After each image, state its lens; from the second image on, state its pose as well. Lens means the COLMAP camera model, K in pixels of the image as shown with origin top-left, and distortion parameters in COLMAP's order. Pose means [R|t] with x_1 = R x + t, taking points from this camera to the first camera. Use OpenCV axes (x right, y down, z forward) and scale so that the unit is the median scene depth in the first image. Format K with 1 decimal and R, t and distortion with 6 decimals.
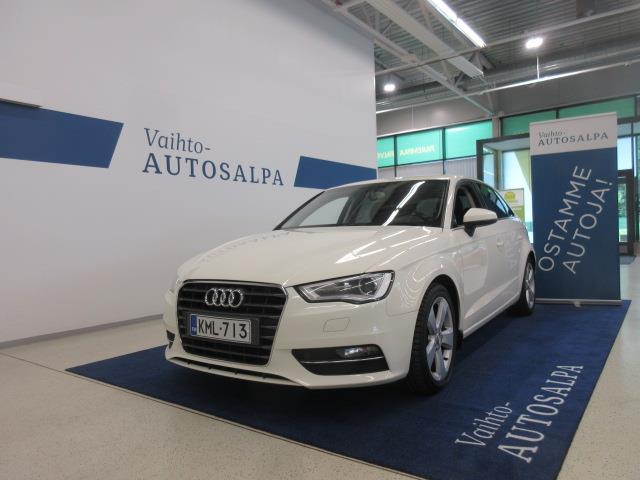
lens RADIAL K [[474.4, 0, 318.3], [0, 474.4, 244.1], [0, 0, 1]] dist [0.003612, -0.008253]
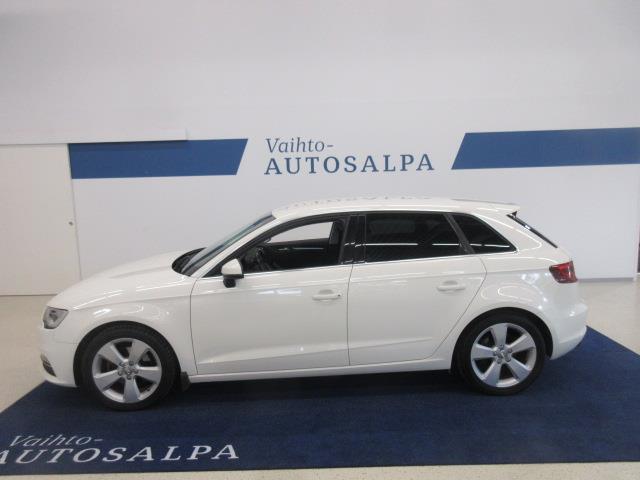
lens RADIAL K [[474.4, 0, 322.6], [0, 474.4, 241.6], [0, 0, 1]] dist [0.003612, -0.008253]
pose [[0.590173, 0.121912, -0.798018, 1.429572], [-0.009516, 0.989513, 0.144129, -0.298951], [0.807221, -0.077467, 0.585144, 0.692324]]
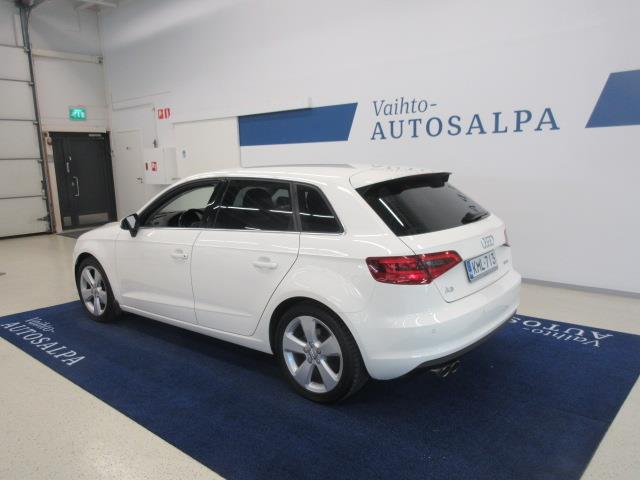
lens RADIAL K [[500.4, 0, 321.5], [0, 500.4, 241.5], [0, 0, 1]] dist [0.001048, 0.004479]
pose [[-0.086072, 0.202311, -0.975532, 1.766408], [0.011287, 0.979301, 0.202097, -0.295753], [0.996225, 0.006384, -0.086574, 1.858183]]
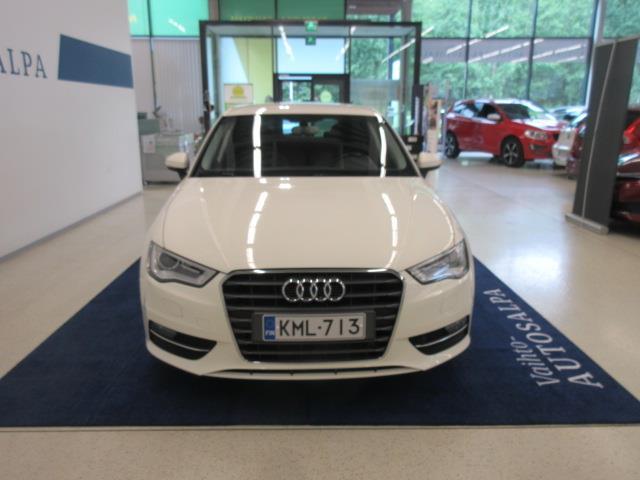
lens RADIAL K [[535.3, 0, 320.5], [0, 535.3, 240.3], [0, 0, 1]] dist [0.024430, -0.002807]
pose [[0.793287, -0.108623, 0.599080, -0.656477], [-0.015436, 0.980052, 0.198140, -0.138059], [-0.608652, -0.166429, 0.775786, 0.258927]]
